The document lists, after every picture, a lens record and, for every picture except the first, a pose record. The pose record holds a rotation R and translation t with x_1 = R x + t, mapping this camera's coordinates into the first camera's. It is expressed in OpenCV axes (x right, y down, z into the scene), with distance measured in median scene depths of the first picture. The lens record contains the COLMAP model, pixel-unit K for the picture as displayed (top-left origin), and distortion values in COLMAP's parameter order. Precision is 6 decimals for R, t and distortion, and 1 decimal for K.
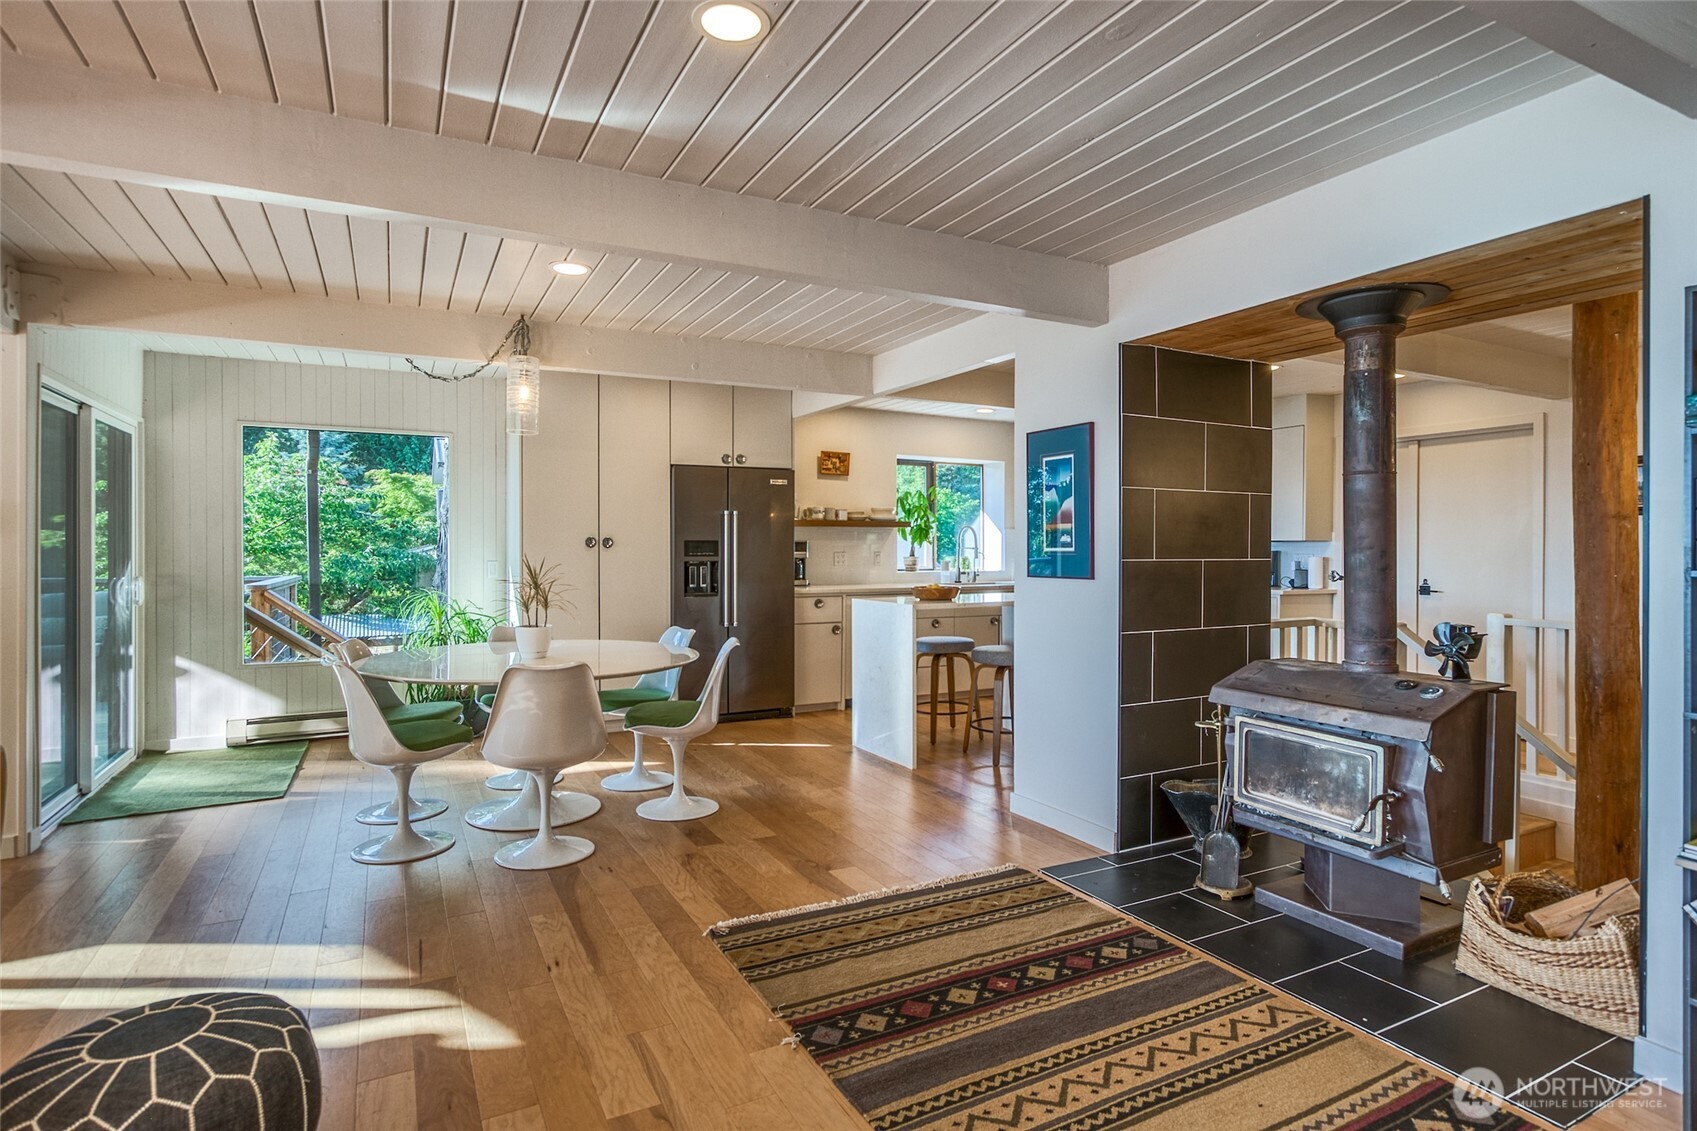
lens RADIAL K [[911.3, 0, 858.3], [0, 911.3, 552.6], [0, 0, 1]] dist [-0.010149, 0.000310]
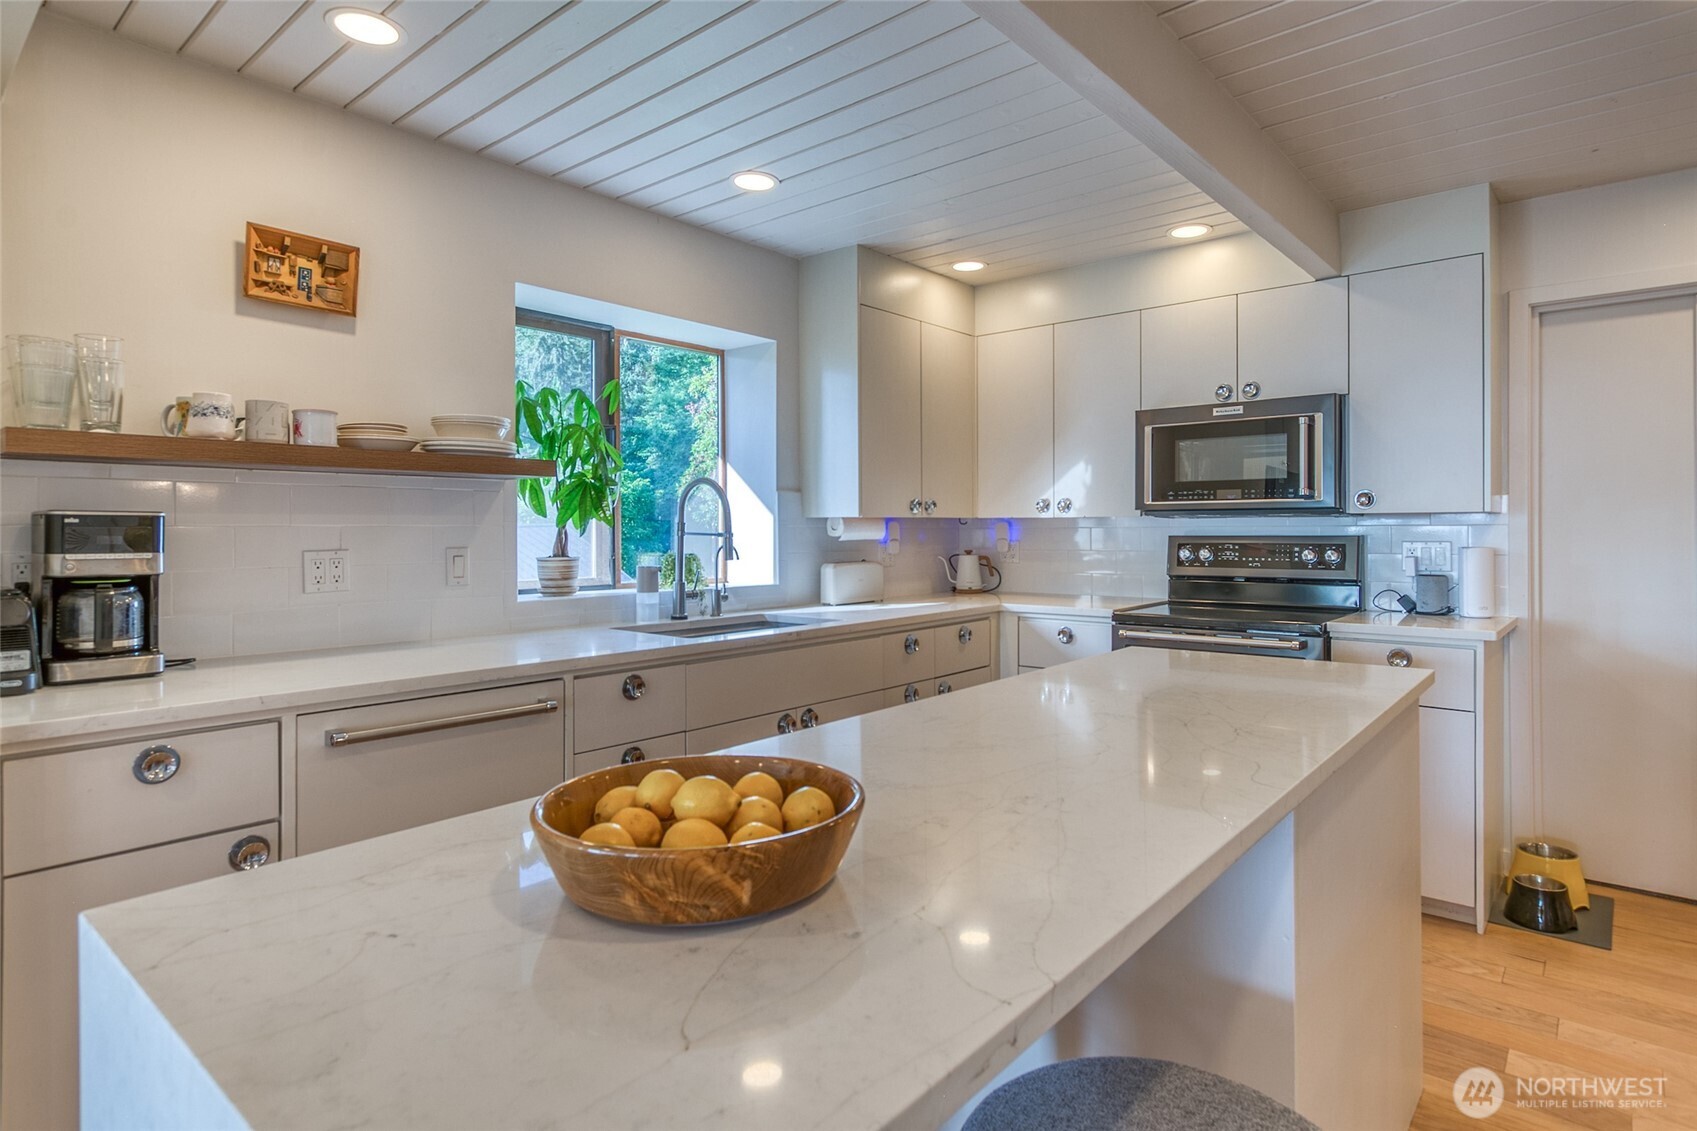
lens RADIAL K [[911.3, 0, 864.6], [0, 911.3, 527.0], [0, 0, 1]] dist [-0.010149, 0.000310]
pose [[0.929281, -0.003809, 0.369355, 0.041469], [0.007993, 0.999920, -0.009801, -0.004191], [-0.369288, 0.012060, 0.929237, 0.674170]]
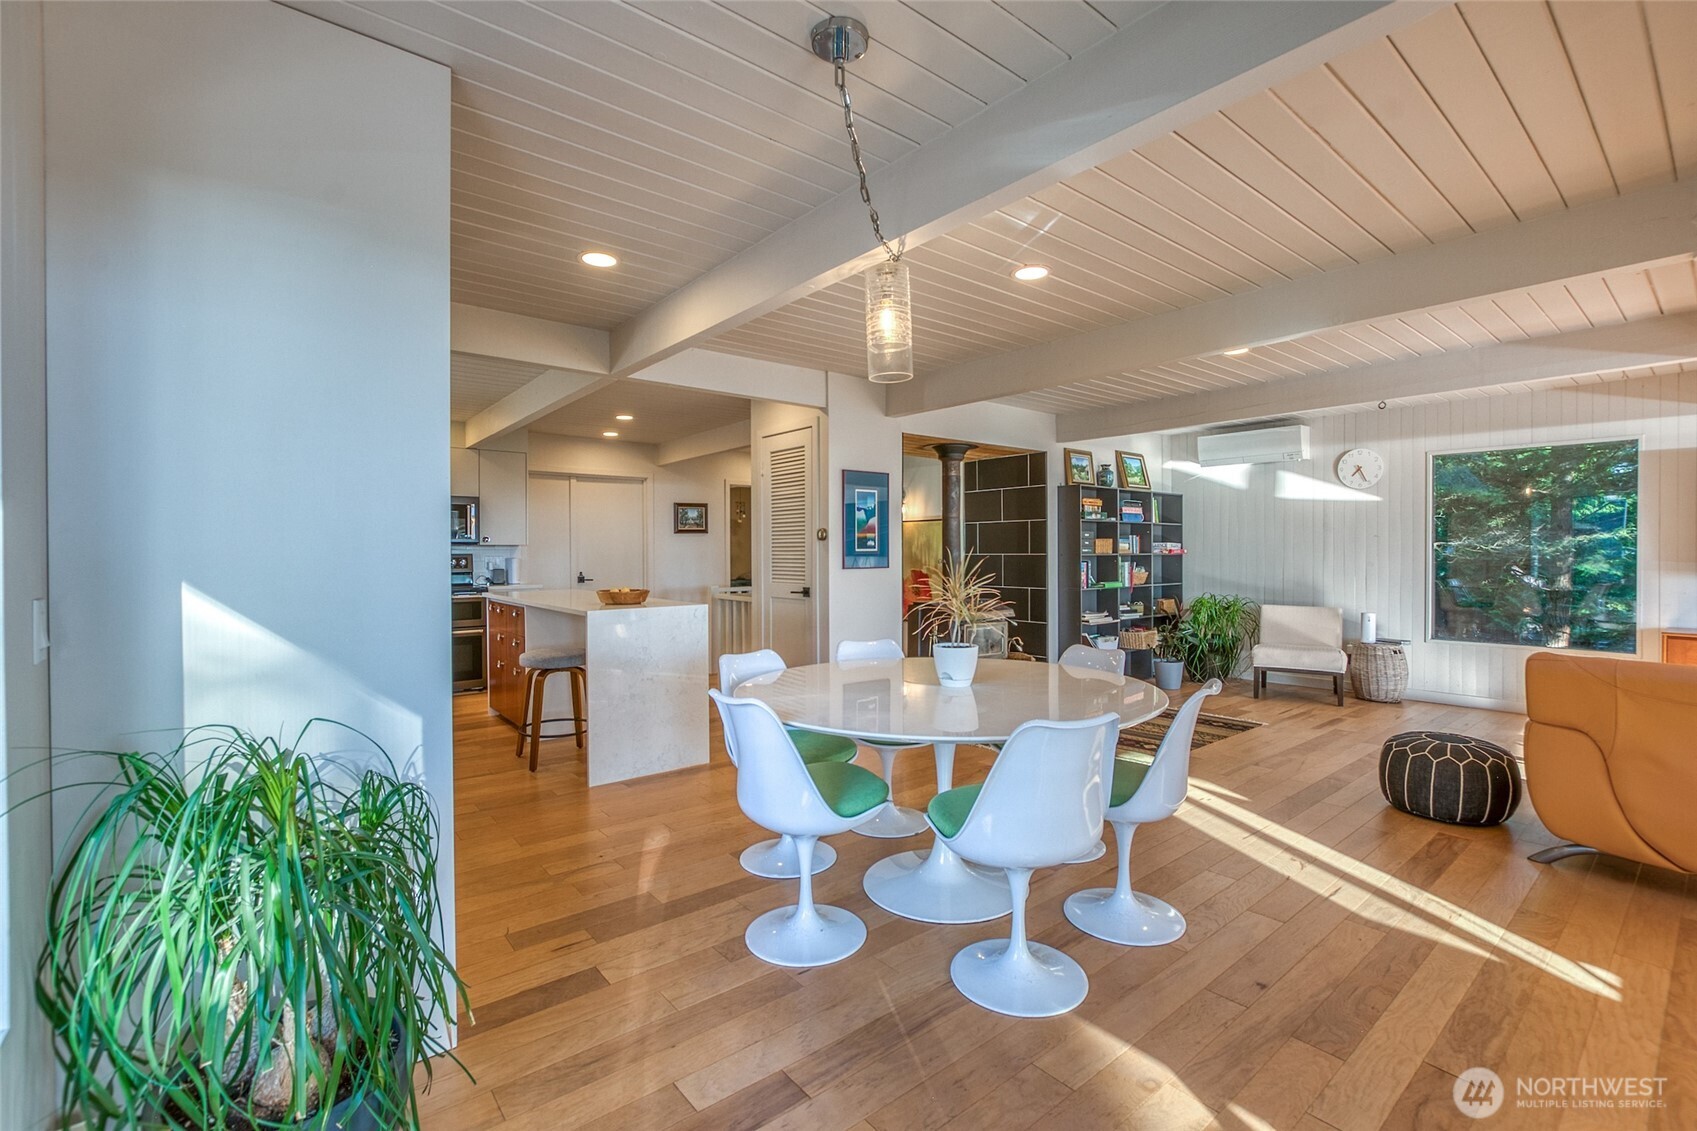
lens RADIAL K [[768.0, 0, 855.1], [0, 768.0, 553.5], [0, 0, 1]] dist [-0.017418, 0.001334]
pose [[-0.188390, -0.003032, 0.982090, -0.610089], [0.011091, 0.999925, 0.005215, -0.002303], [-0.982032, 0.011874, -0.188342, 0.726660]]
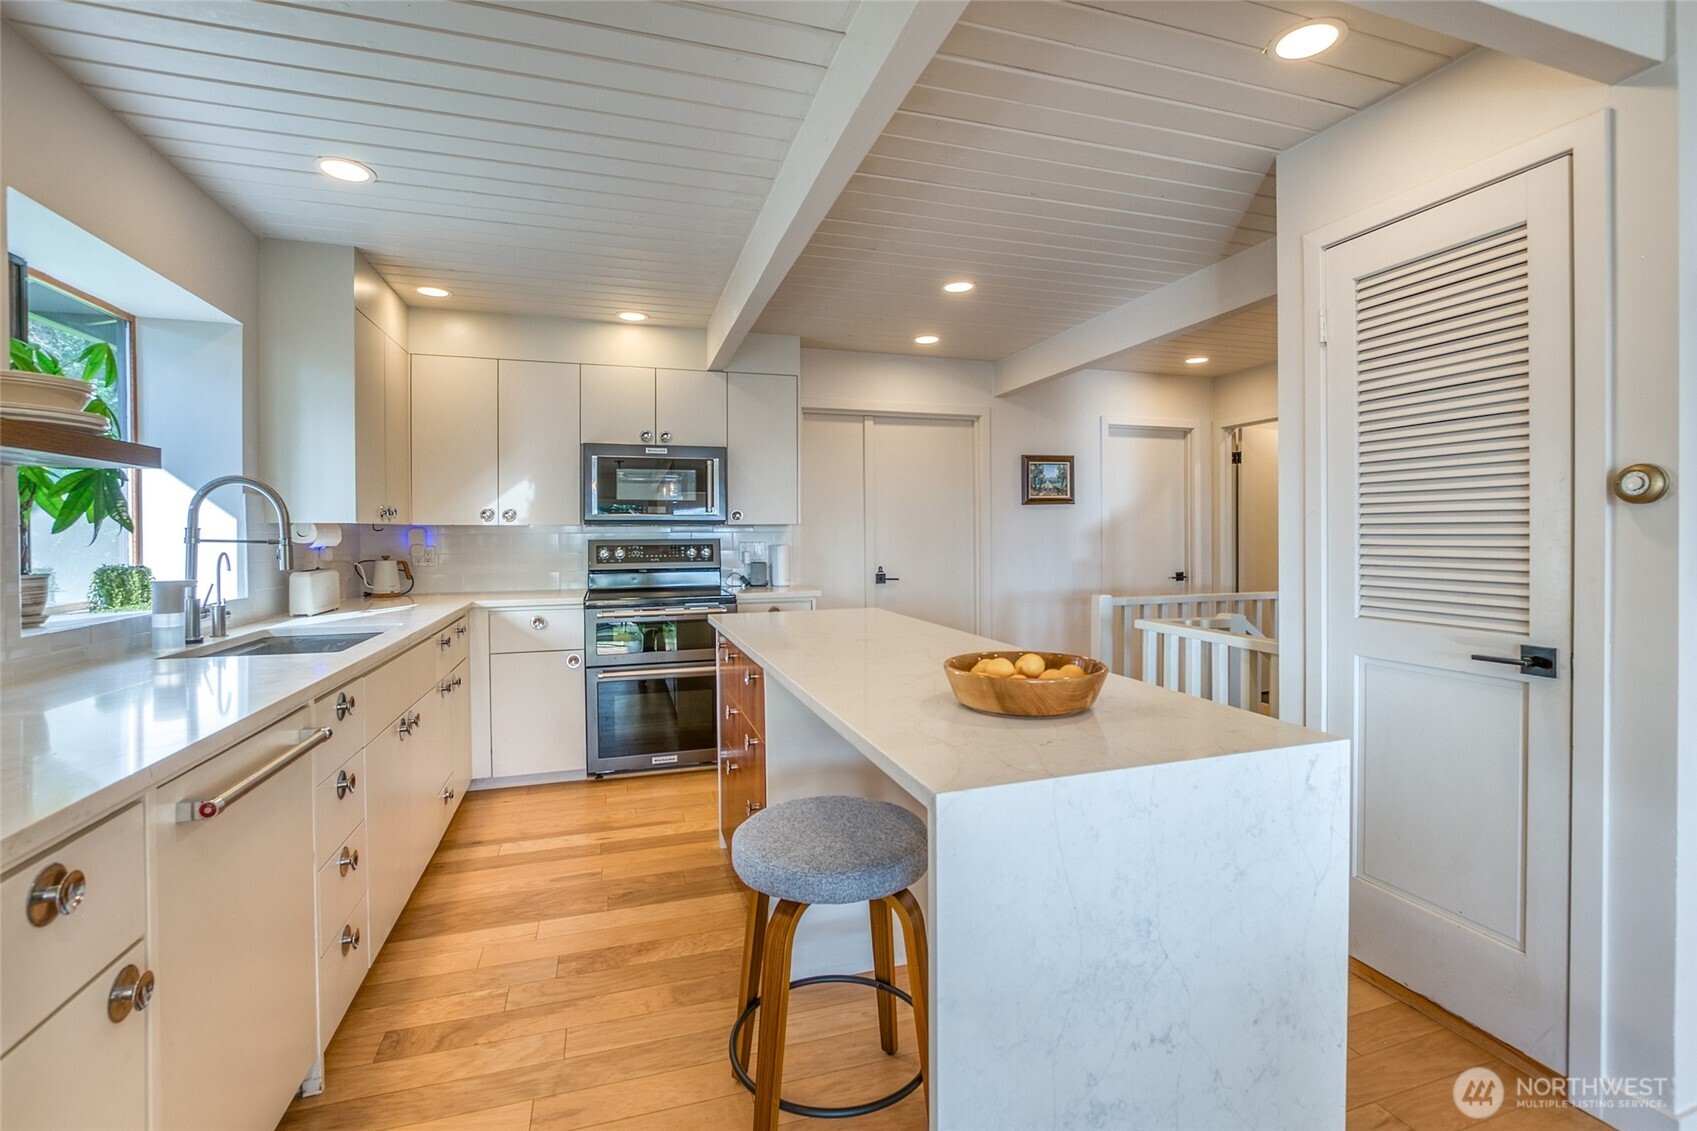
lens RADIAL K [[768.0, 0, 853.8], [0, 768.0, 537.0], [0, 0, 1]] dist [-0.017418, 0.001334]
pose [[0.176841, -0.008049, 0.984207, -0.142974], [0.013684, 0.999890, 0.005718, -0.005827], [-0.984144, 0.012456, 0.176931, 0.806506]]
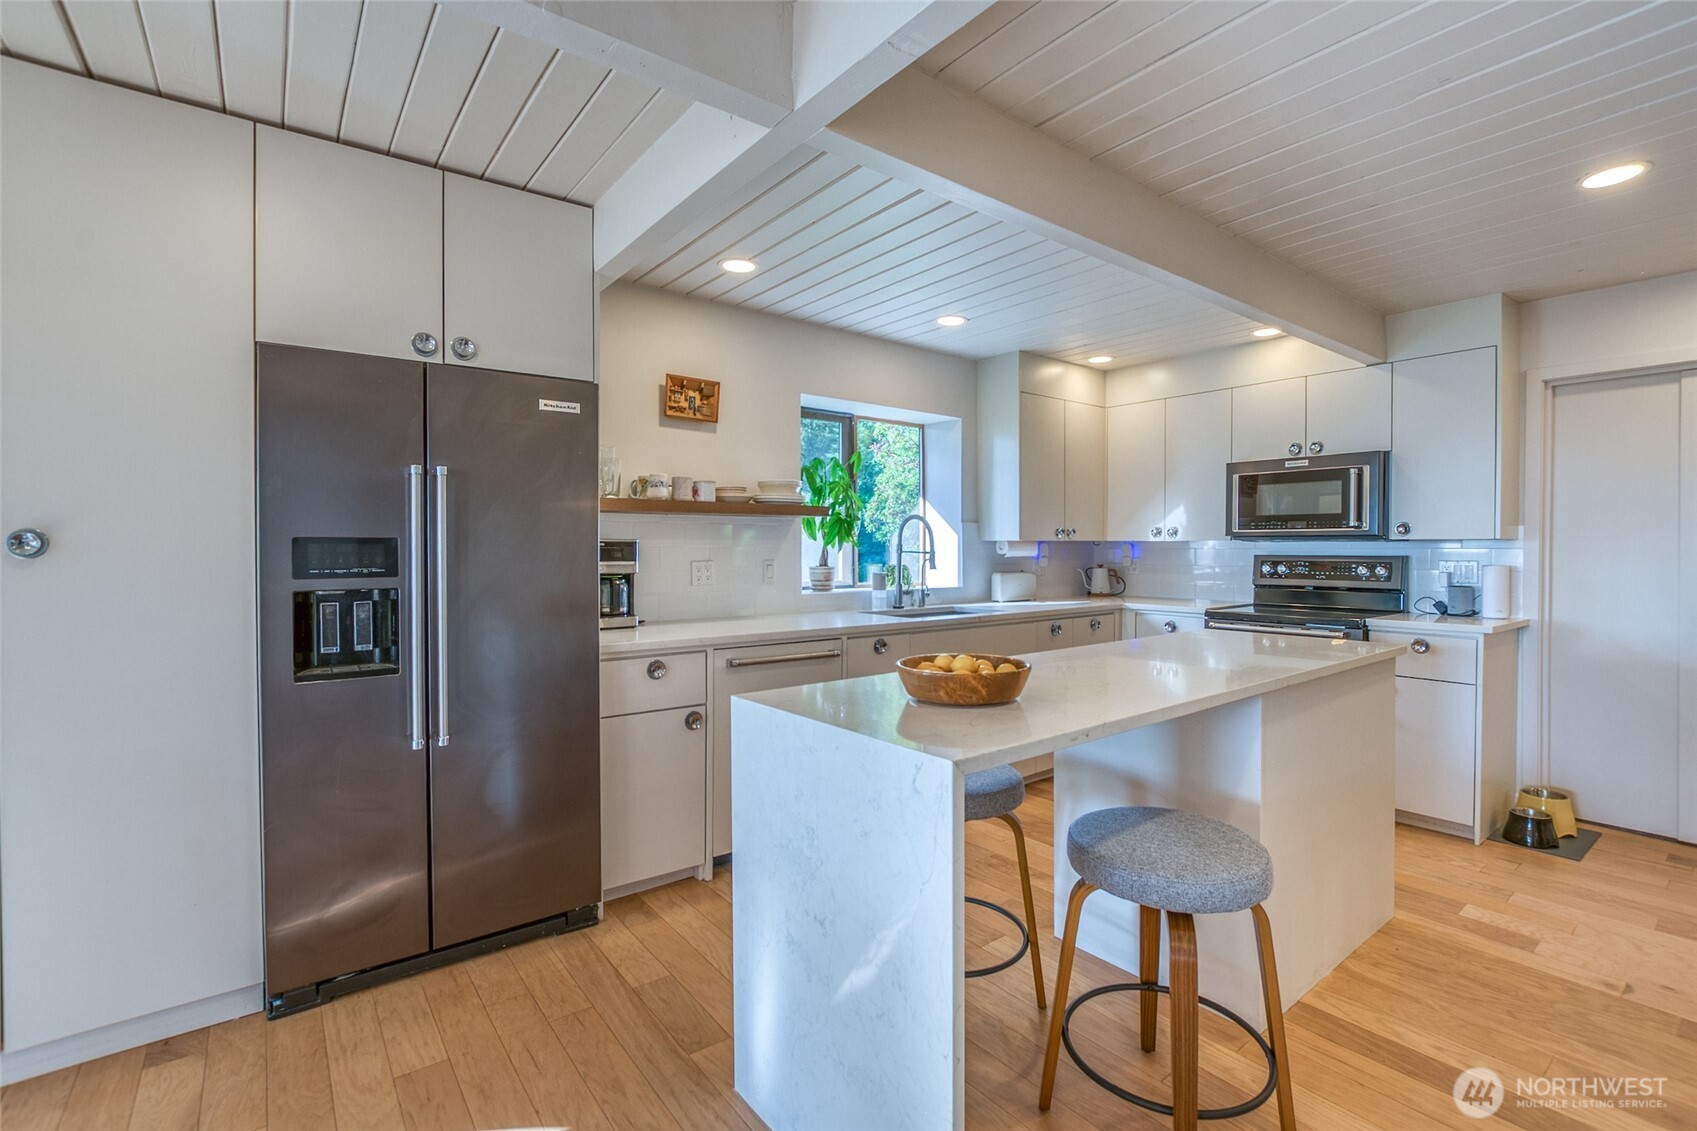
lens RADIAL K [[768.0, 0, 858.8], [0, 768.0, 553.1], [0, 0, 1]] dist [-0.017418, 0.001334]
pose [[0.984963, -0.002484, 0.172745, -0.007662], [0.002433, 0.999997, 0.000508, -0.005452], [-0.172745, -0.000080, 0.984966, 0.561886]]
